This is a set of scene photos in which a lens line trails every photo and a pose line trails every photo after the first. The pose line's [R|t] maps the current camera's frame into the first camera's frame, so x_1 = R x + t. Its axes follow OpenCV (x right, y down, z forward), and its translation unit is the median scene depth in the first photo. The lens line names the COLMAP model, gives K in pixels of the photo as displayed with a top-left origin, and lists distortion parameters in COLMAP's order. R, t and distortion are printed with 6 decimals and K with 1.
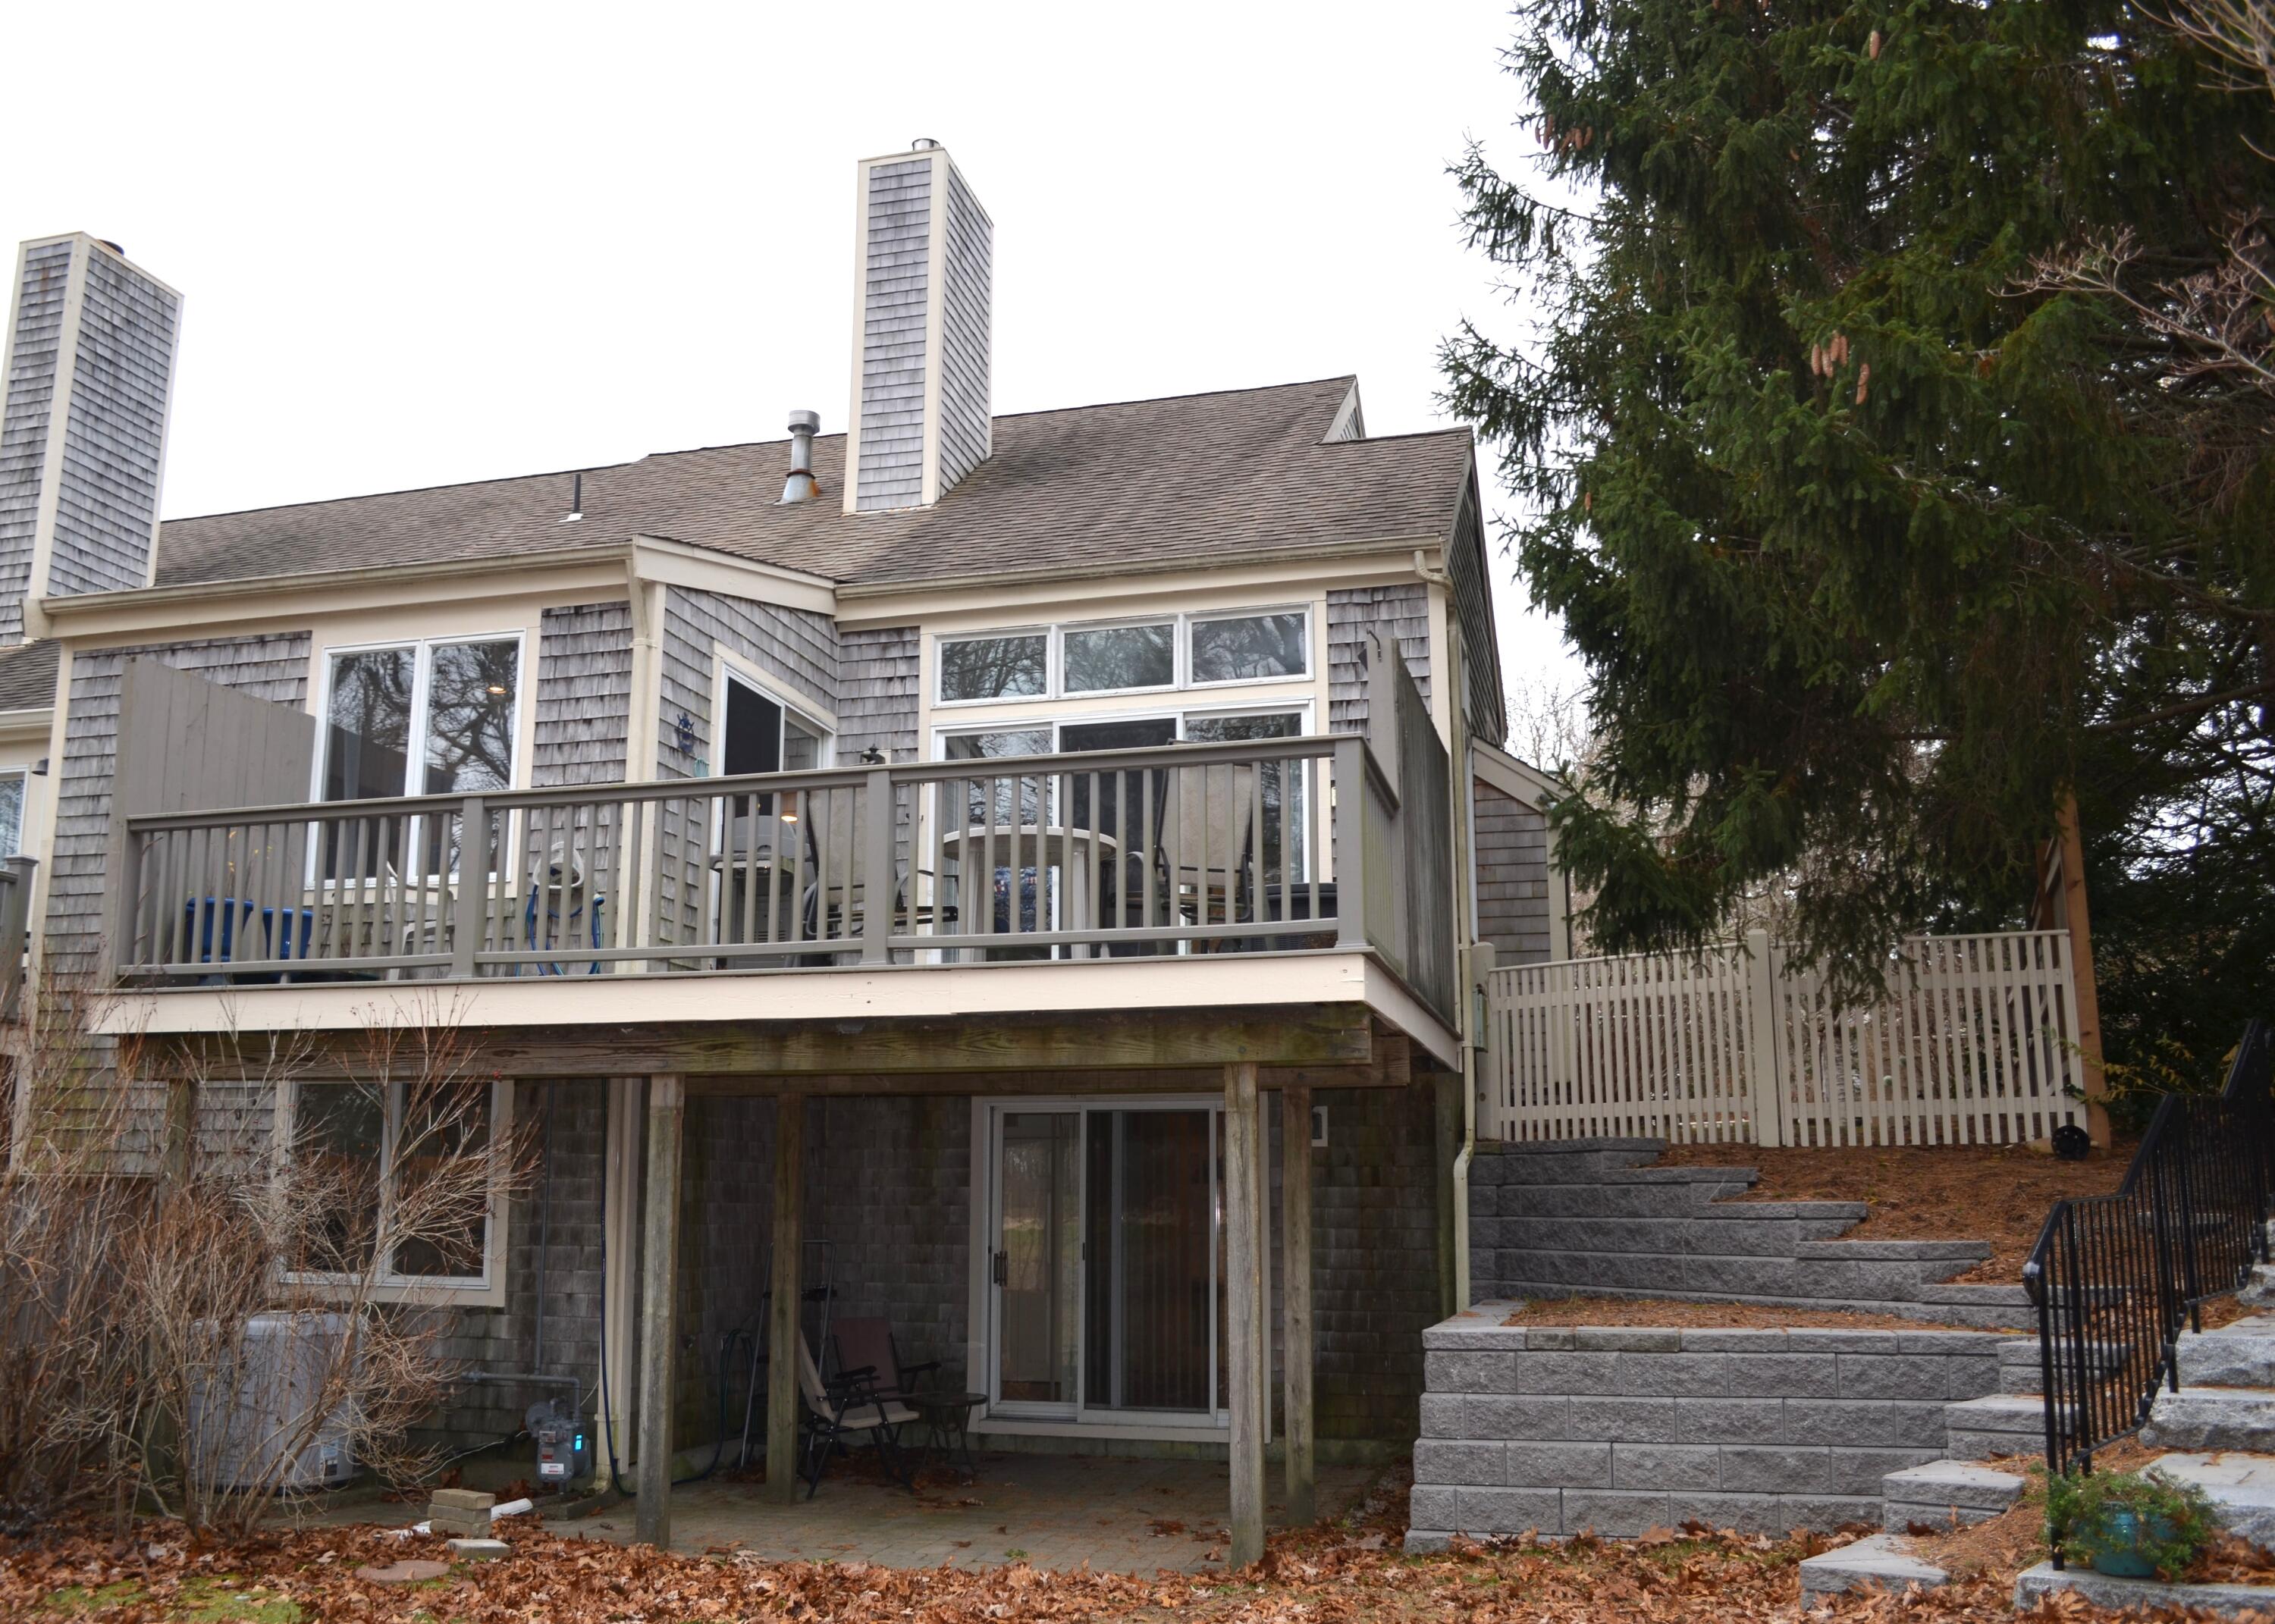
lens RADIAL K [[1851.1, 0, 1137.5], [0, 1851.1, 812.0], [0, 0, 1]] dist [-0.069766, 0.000956]
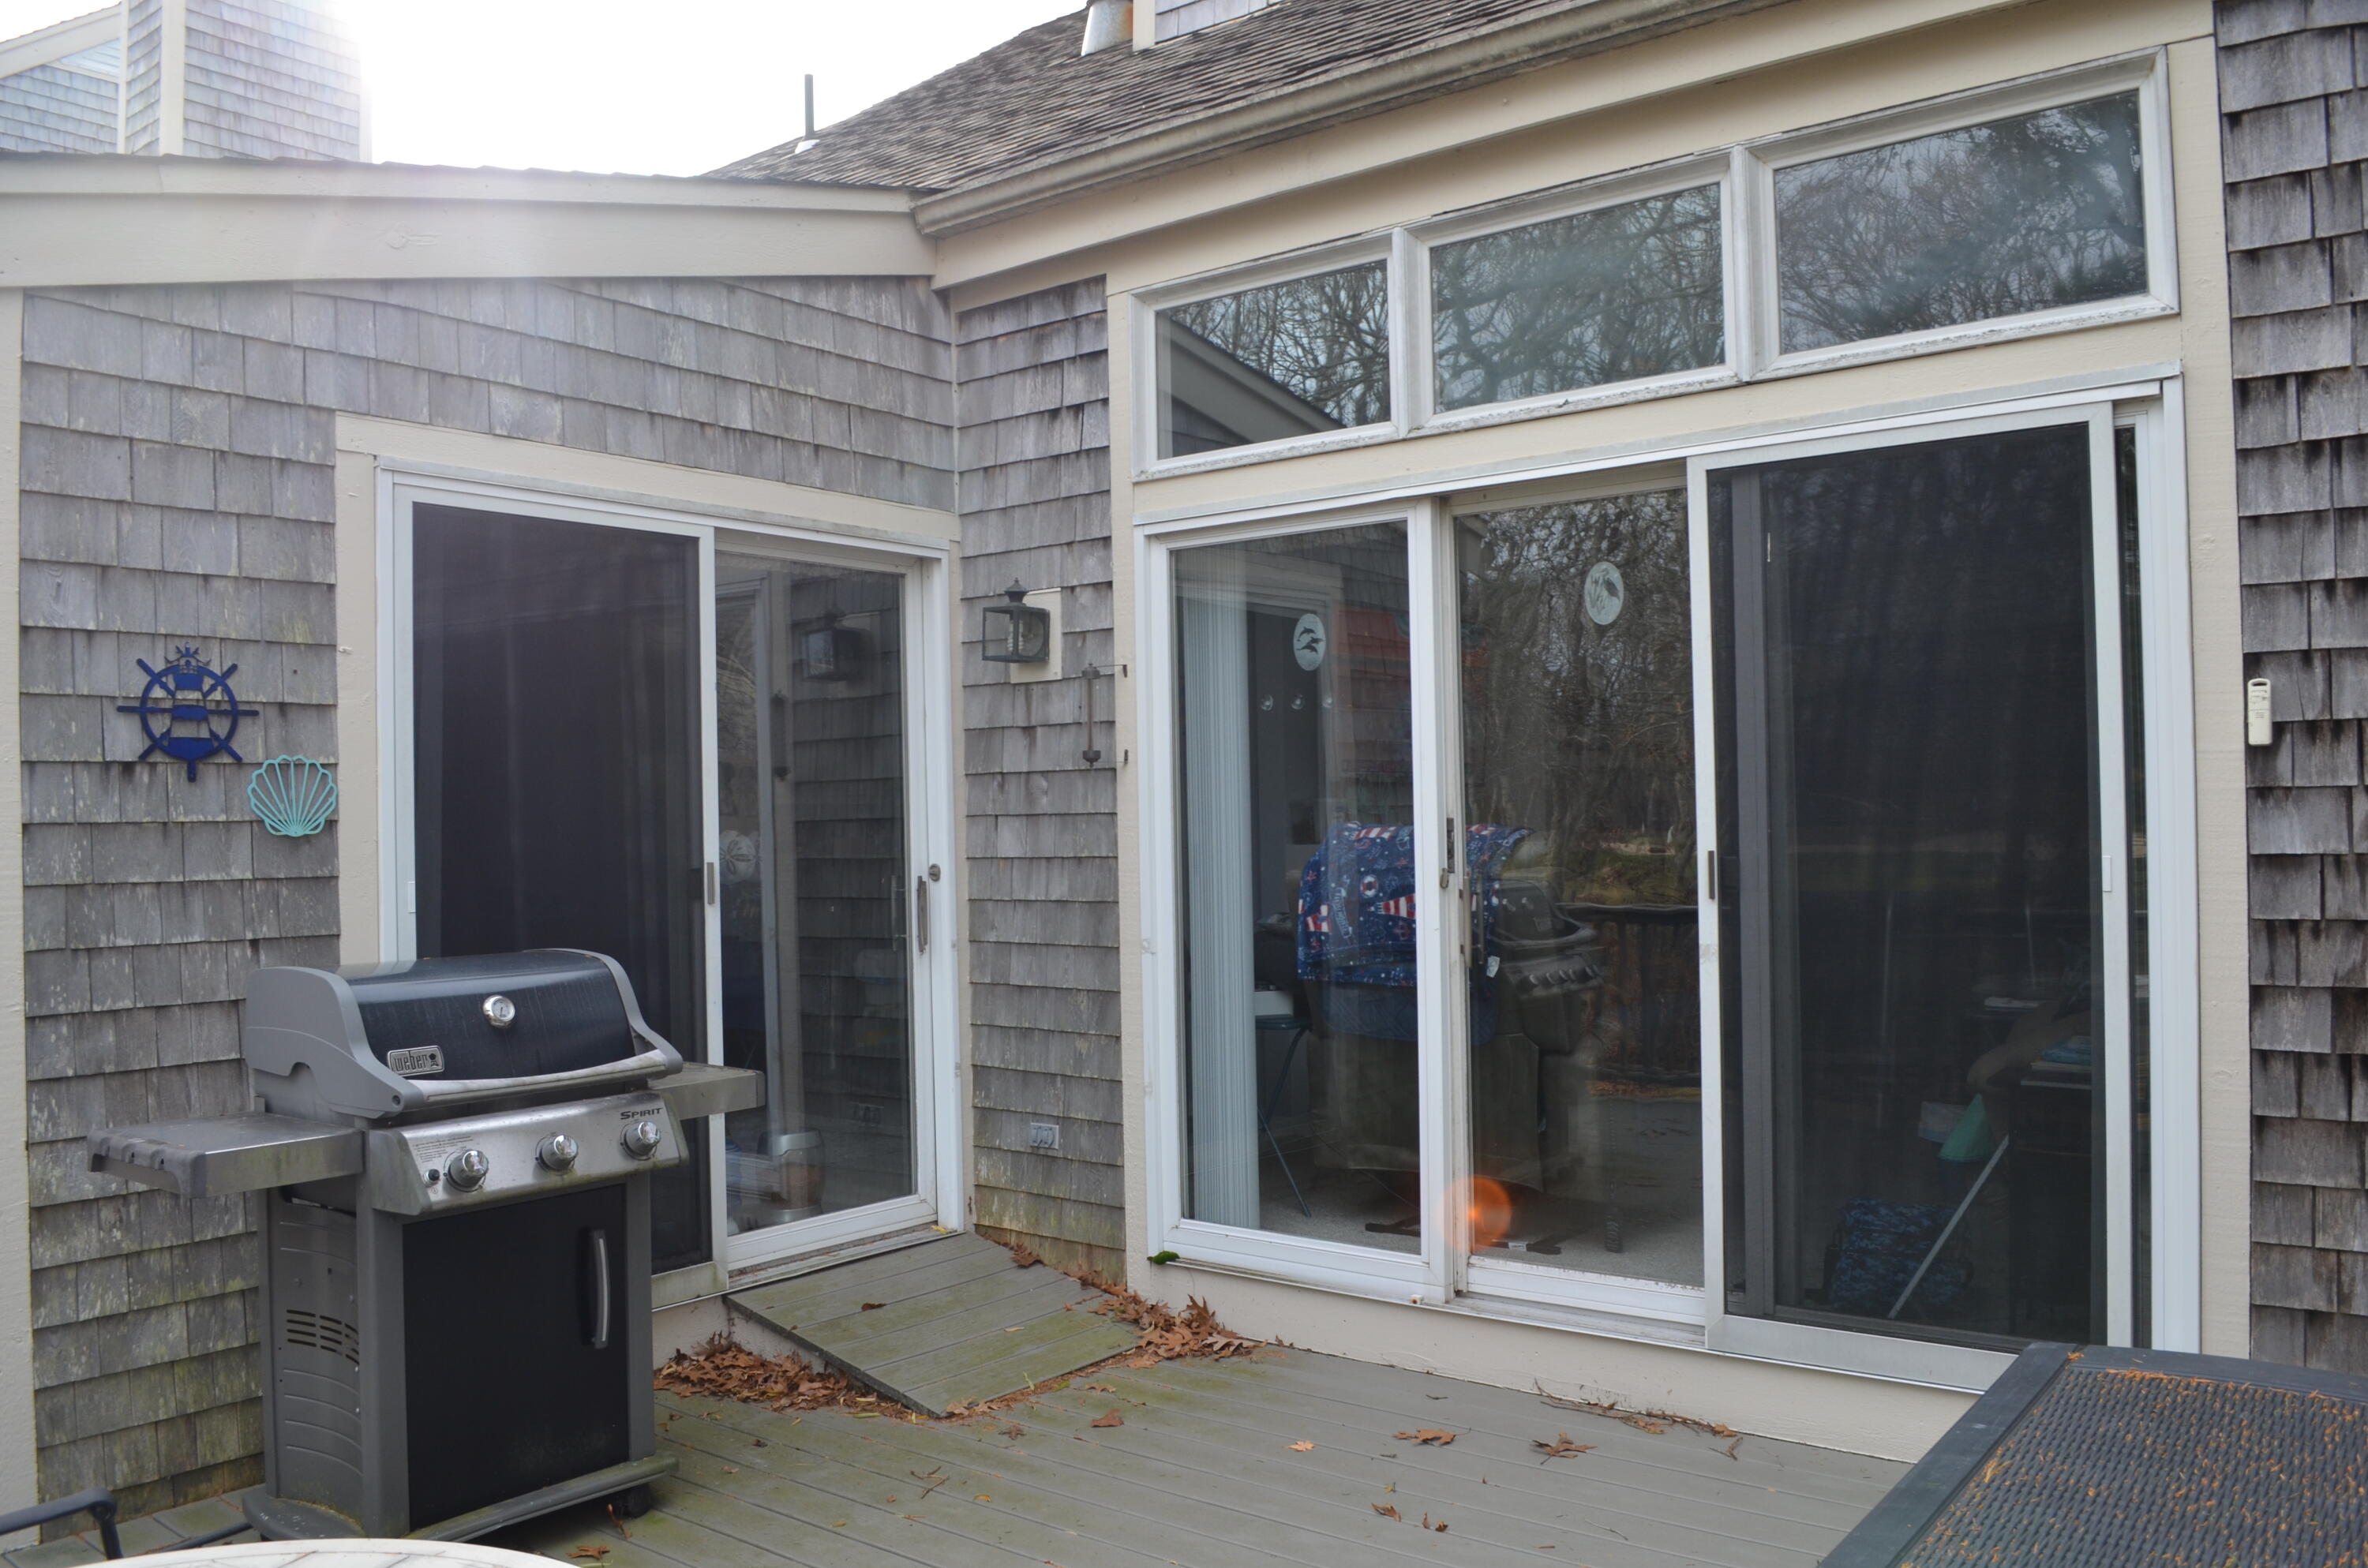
lens RADIAL K [[1850.3, 0, 1221.5], [0, 1850.3, 779.6], [0, 0, 1]] dist [-0.084182, 0.007277]
pose [[0.919178, -0.020698, -0.393298, 0.062691], [0.091941, 0.982303, 0.163180, -0.055786], [0.382960, -0.186151, 0.904814, 0.630186]]
